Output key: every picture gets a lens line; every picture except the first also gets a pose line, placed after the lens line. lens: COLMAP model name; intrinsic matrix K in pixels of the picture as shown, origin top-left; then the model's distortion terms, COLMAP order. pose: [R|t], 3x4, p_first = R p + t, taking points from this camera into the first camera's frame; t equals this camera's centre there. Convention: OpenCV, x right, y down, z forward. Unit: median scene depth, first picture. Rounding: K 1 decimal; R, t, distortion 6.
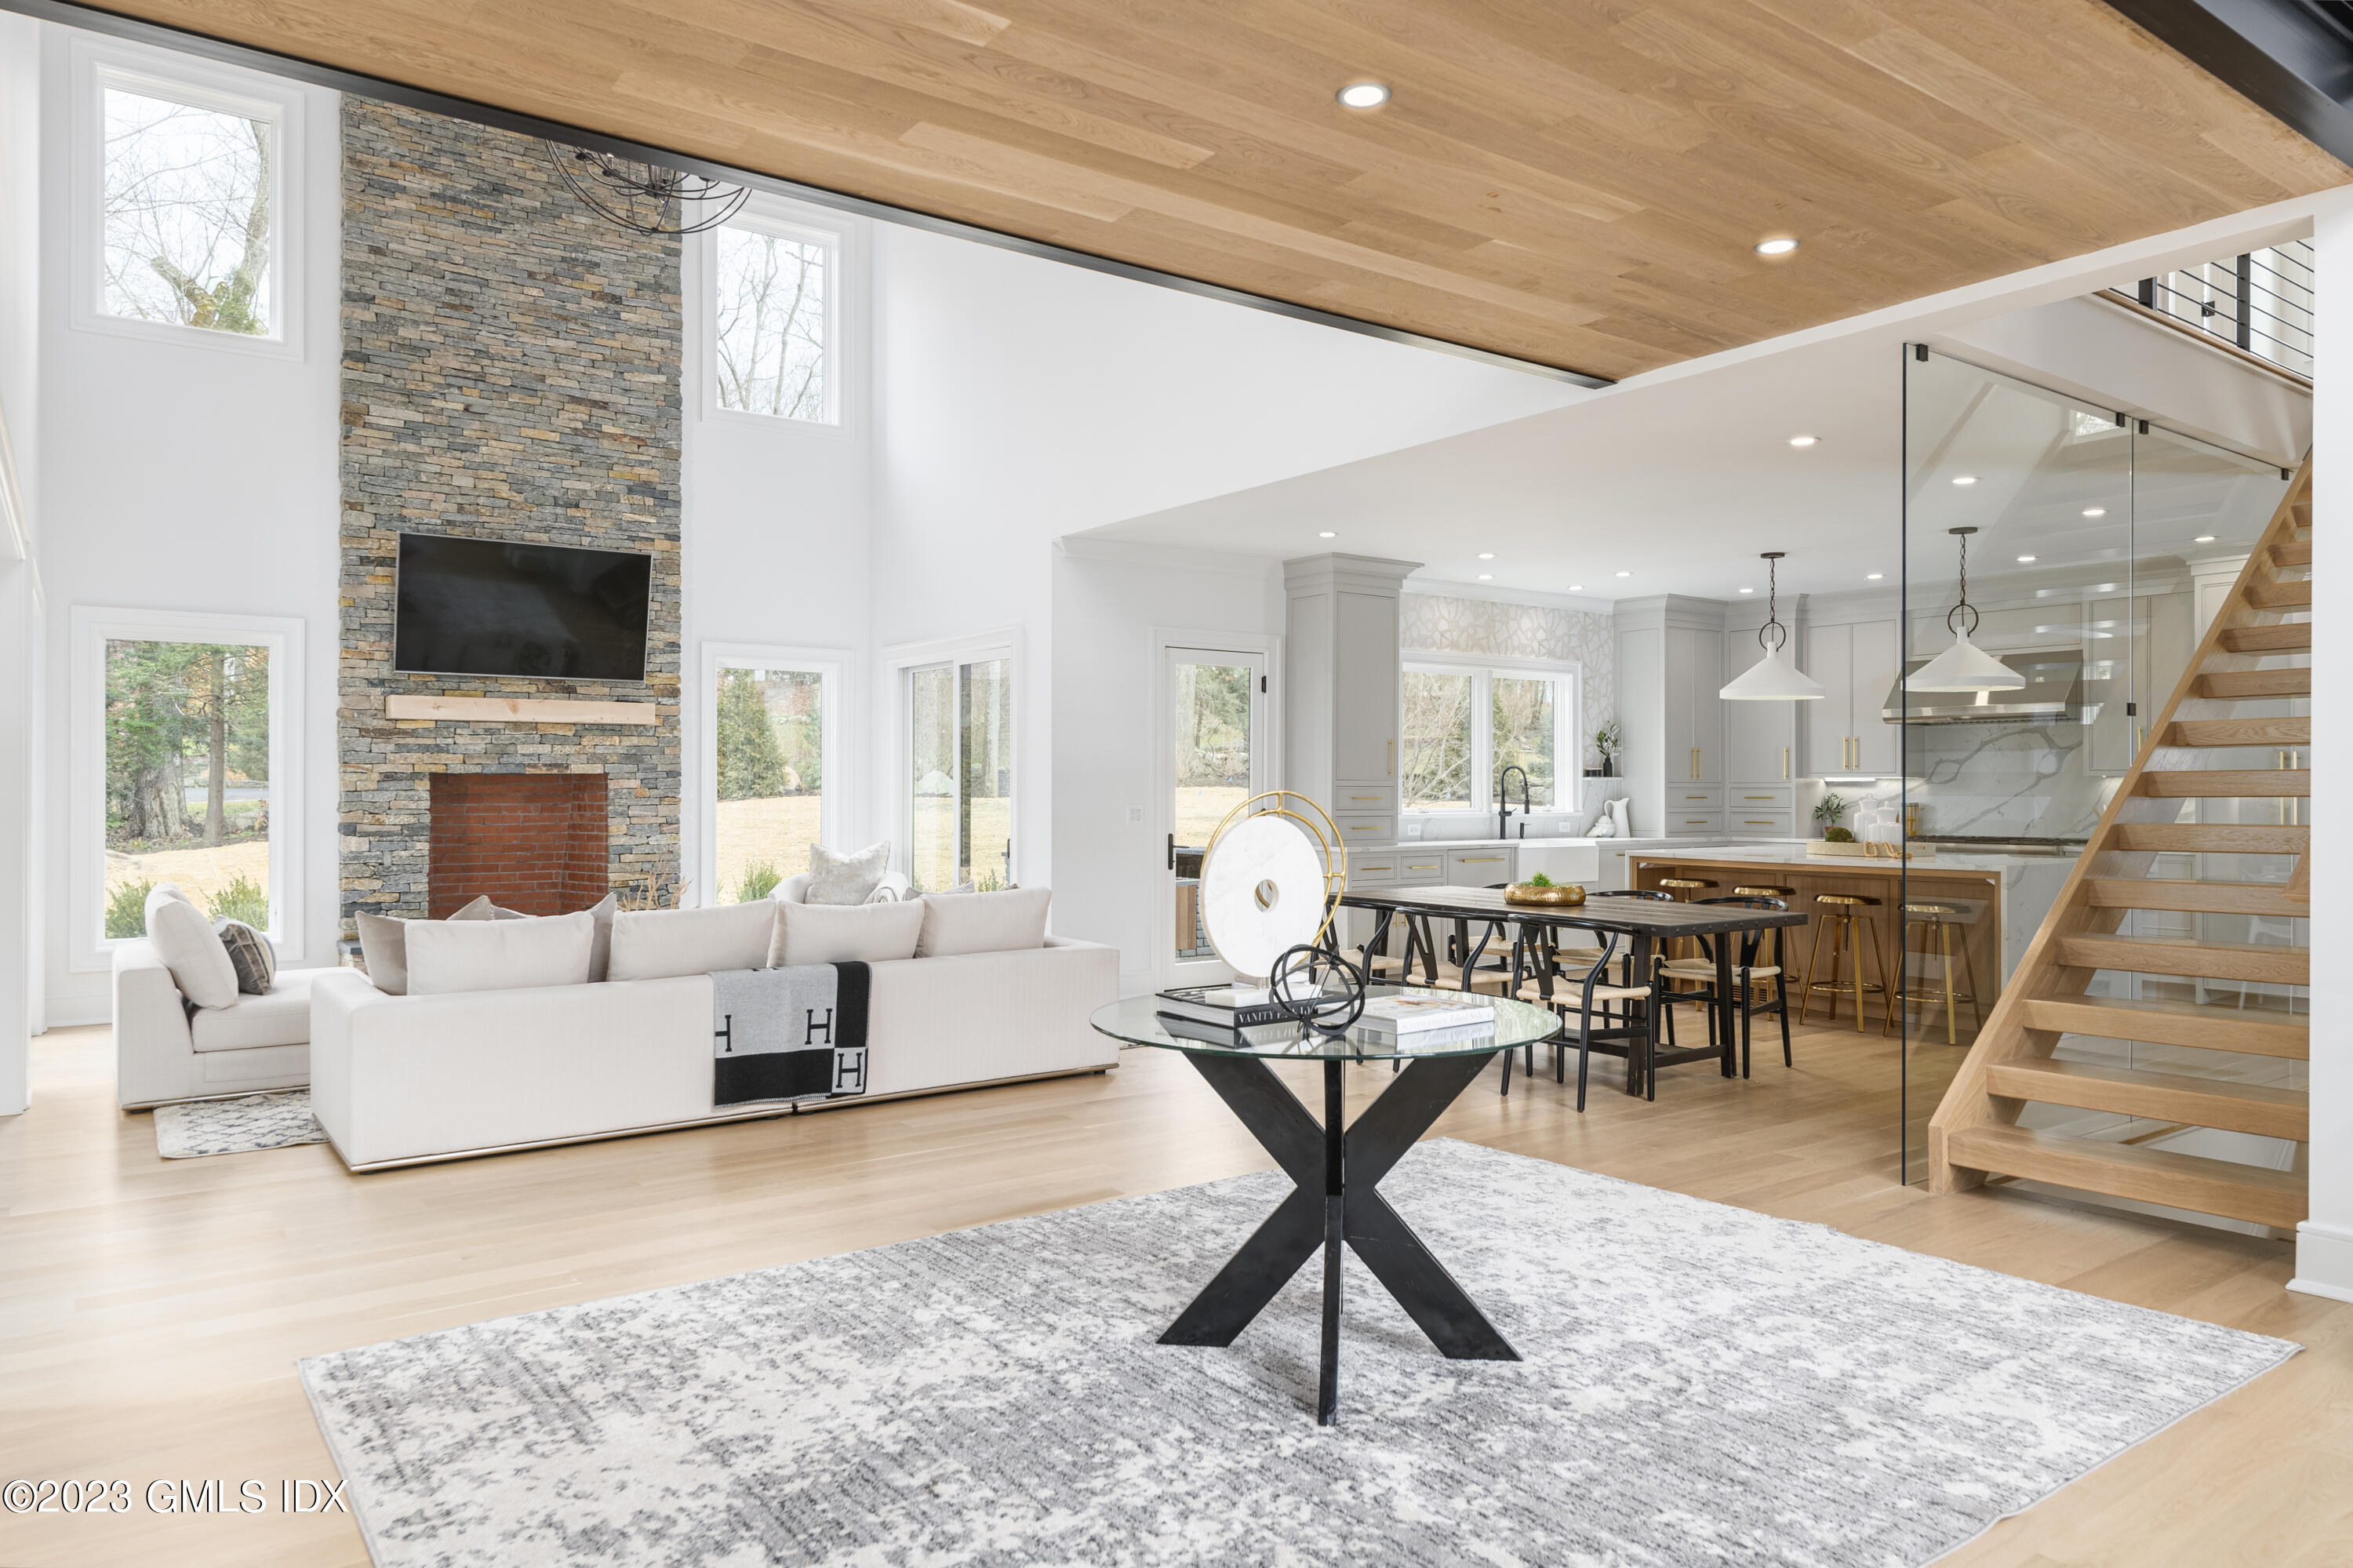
lens RADIAL K [[1501.5, 0, 1176.5], [0, 1501.5, 784.0], [0, 0, 1]] dist [0.003228, 0.000651]
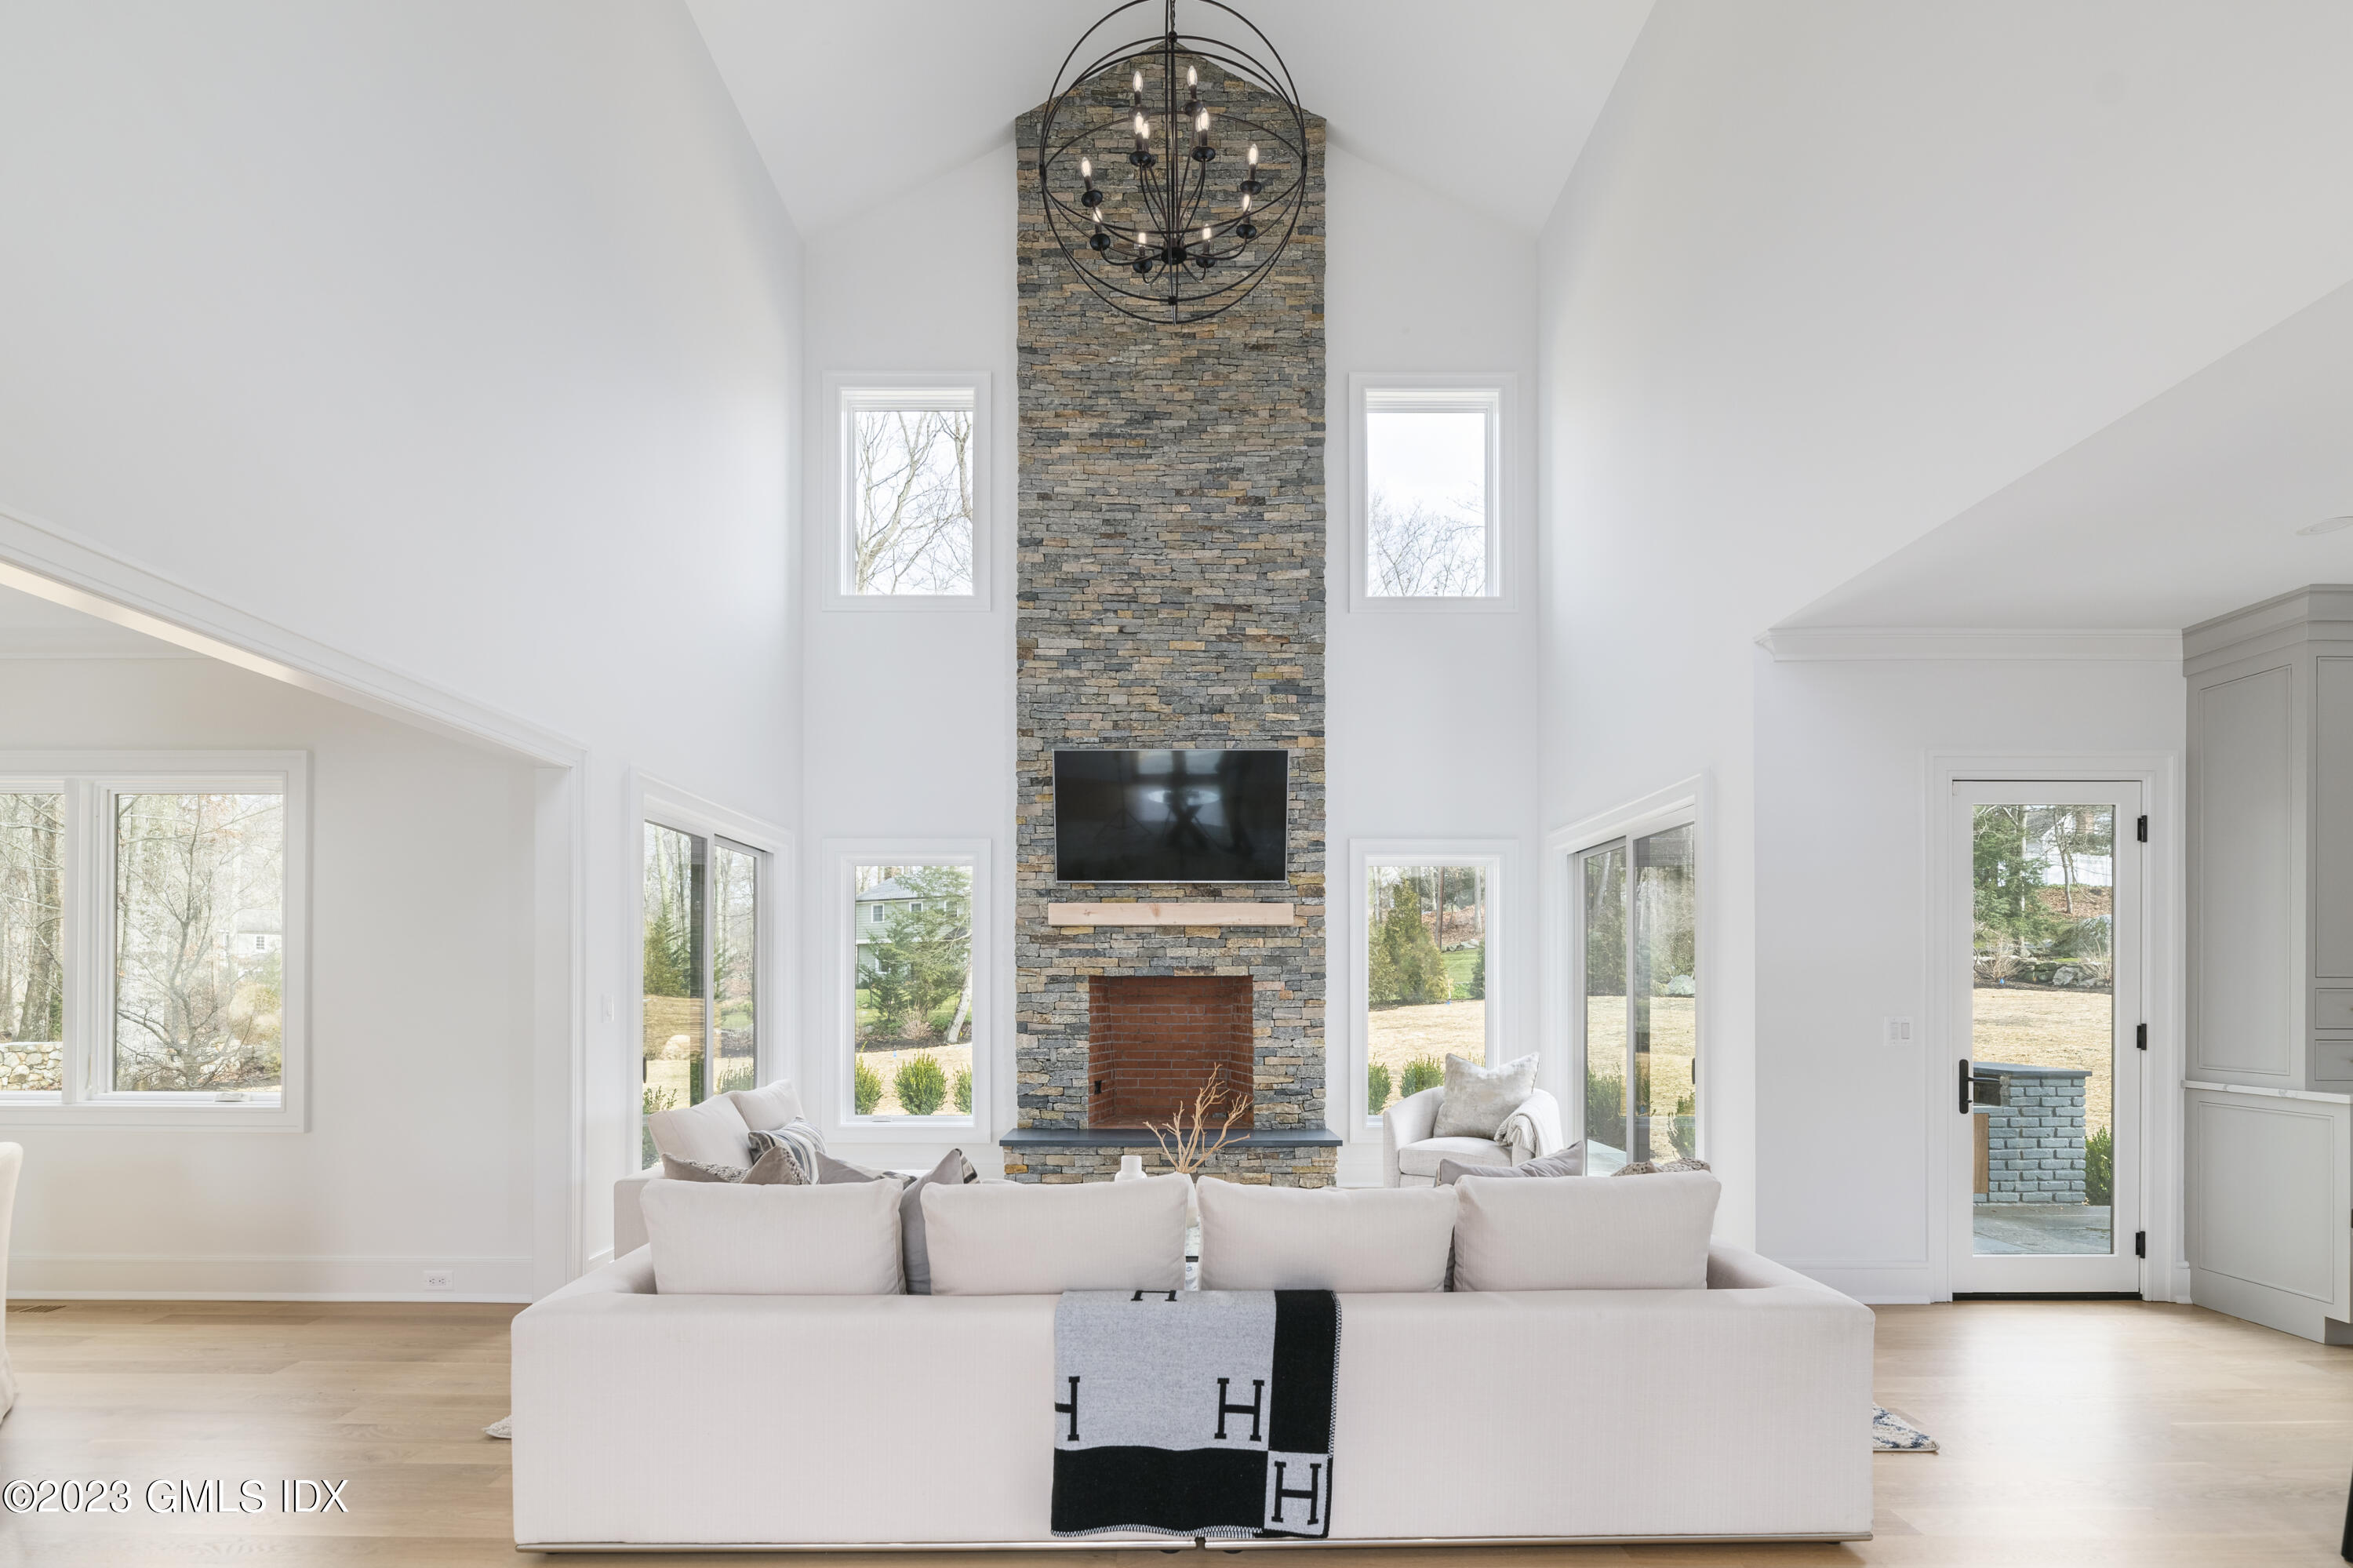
lens RADIAL K [[1040.8, 0, 1162.1], [0, 1040.8, 978.6], [0, 0, 1]] dist [-0.001696, 0.000086]
pose [[0.804728, -0.005404, -0.593620, -0.016693], [0.000976, 0.999969, -0.007780, 0.000414], [0.593644, 0.005681, 0.804708, 0.424780]]
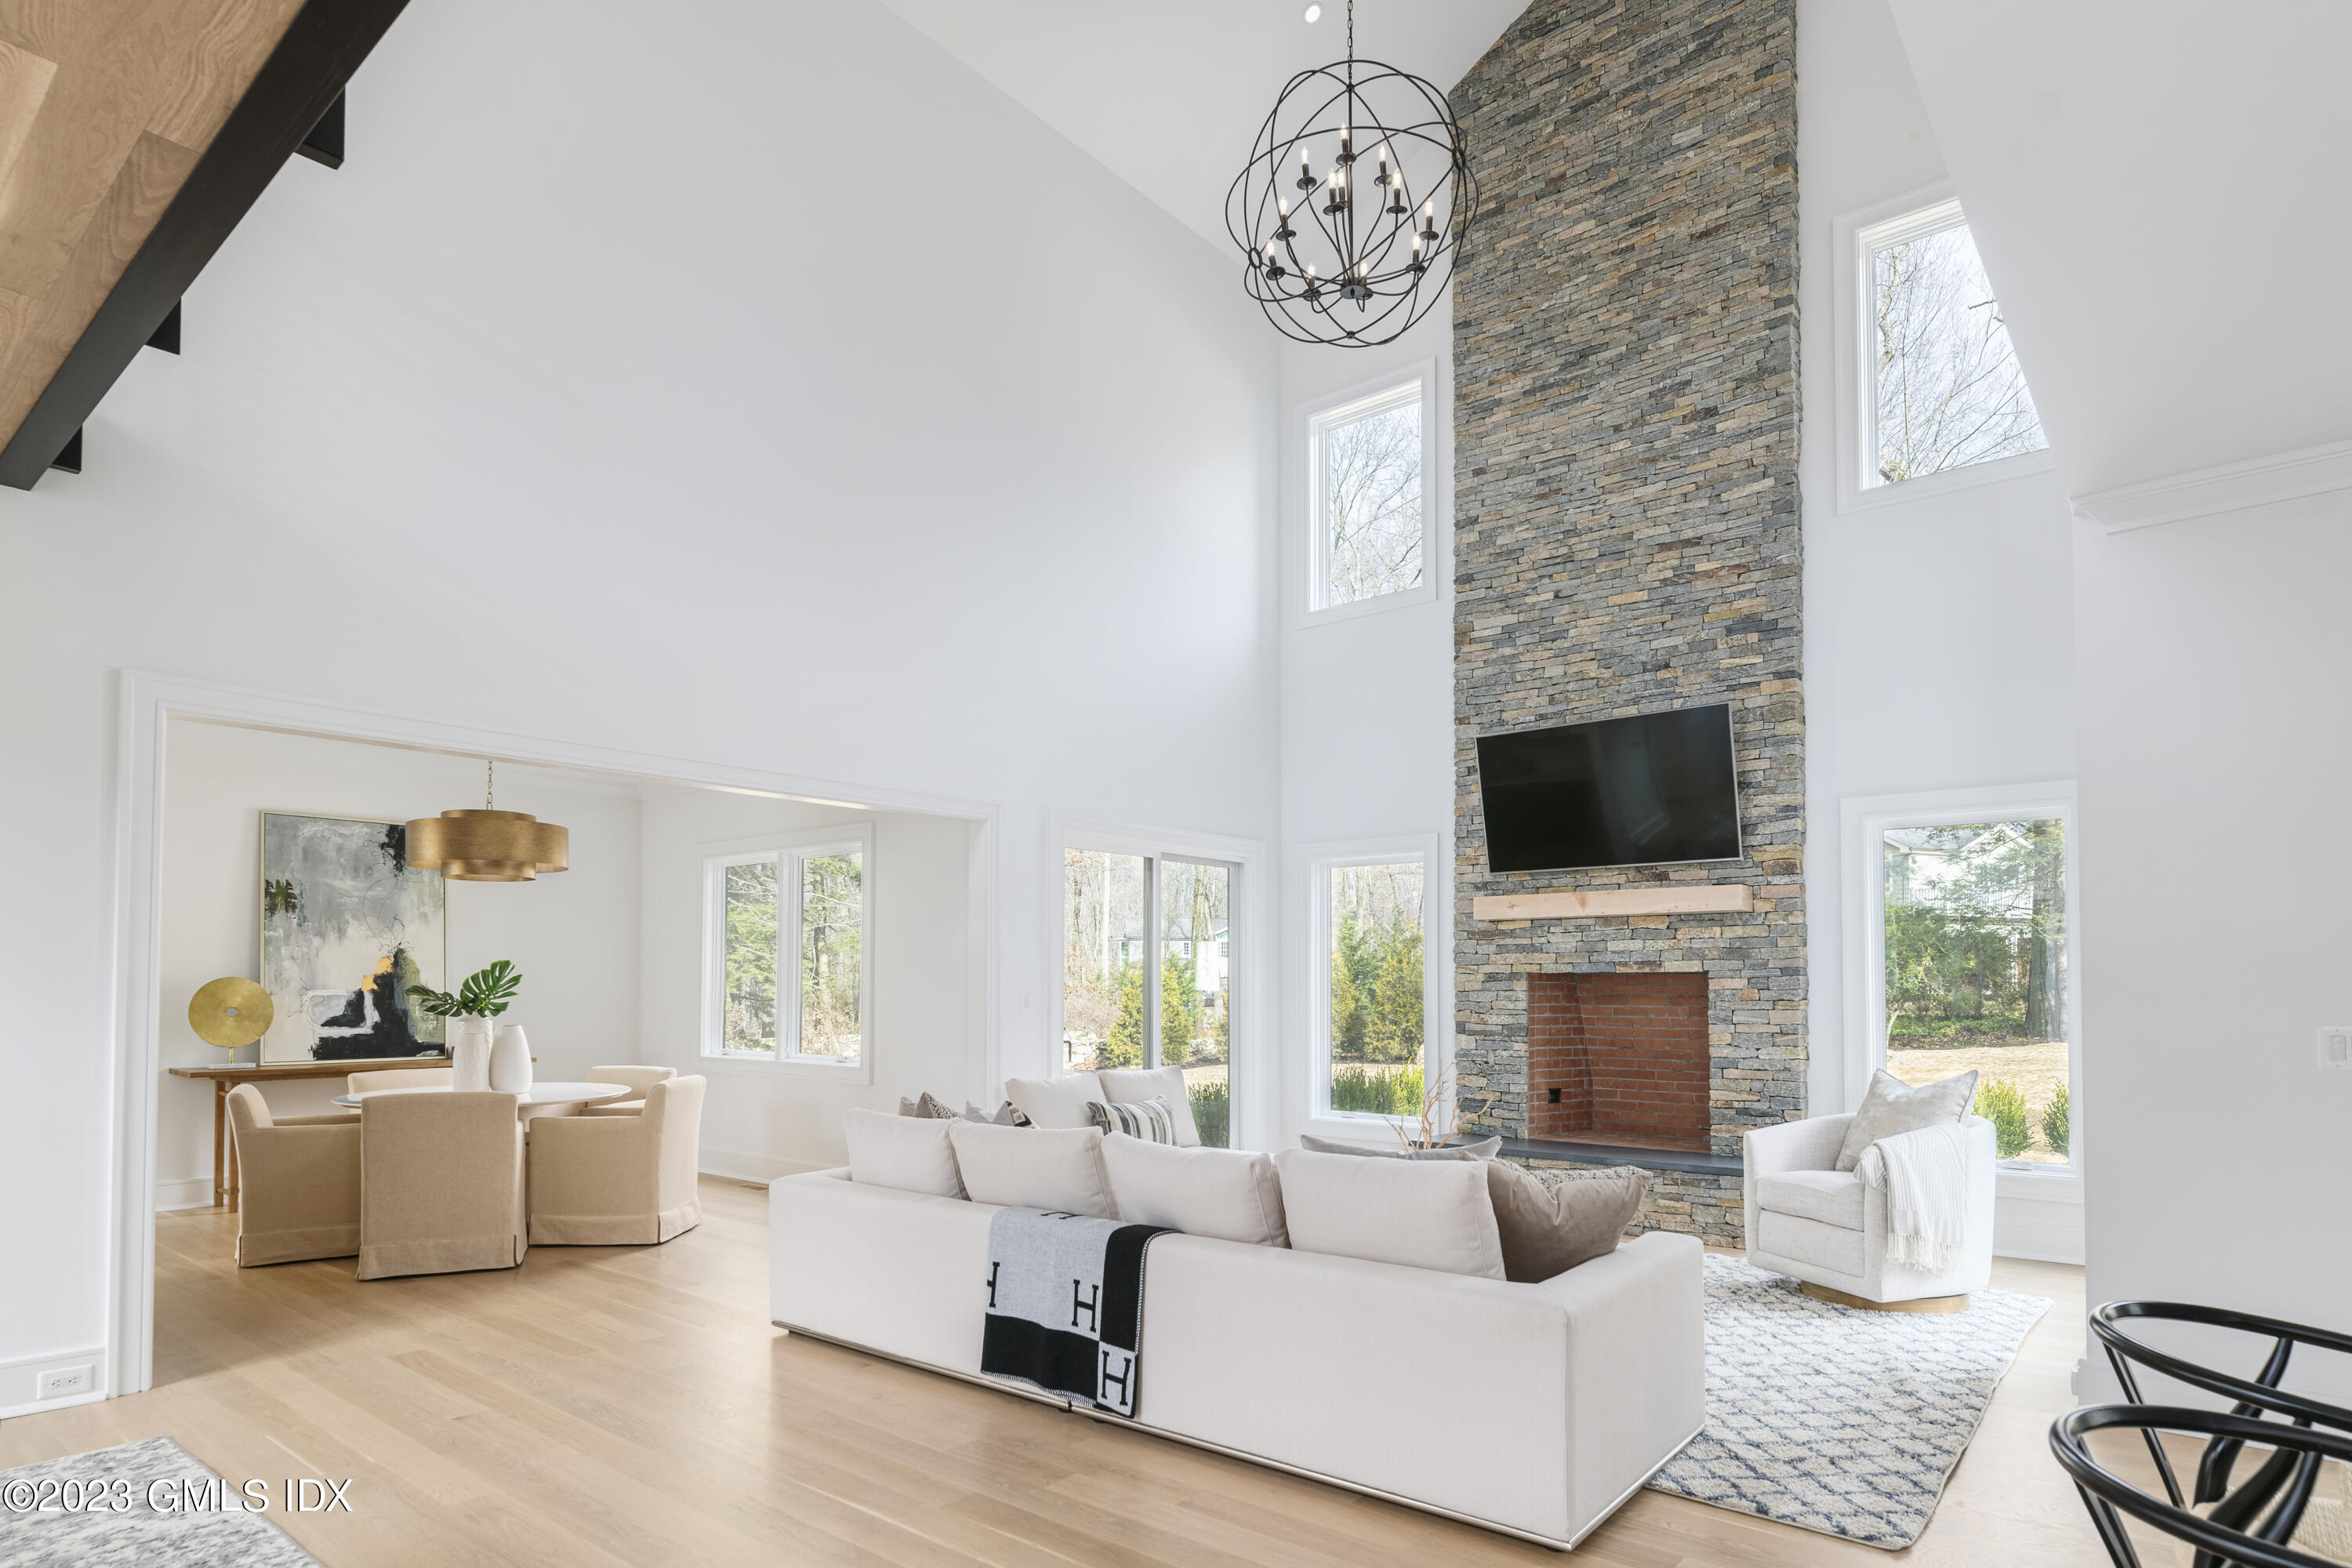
lens RADIAL K [[1269.6, 0, 1236.0], [0, 1269.6, 955.4], [0, 0, 1]] dist [0.001884, -0.000158]
pose [[0.263099, -0.025738, -0.964425, 0.250624], [-0.000294, 0.999642, -0.026758, 0.003311], [0.964769, 0.007324, 0.262997, 0.580184]]
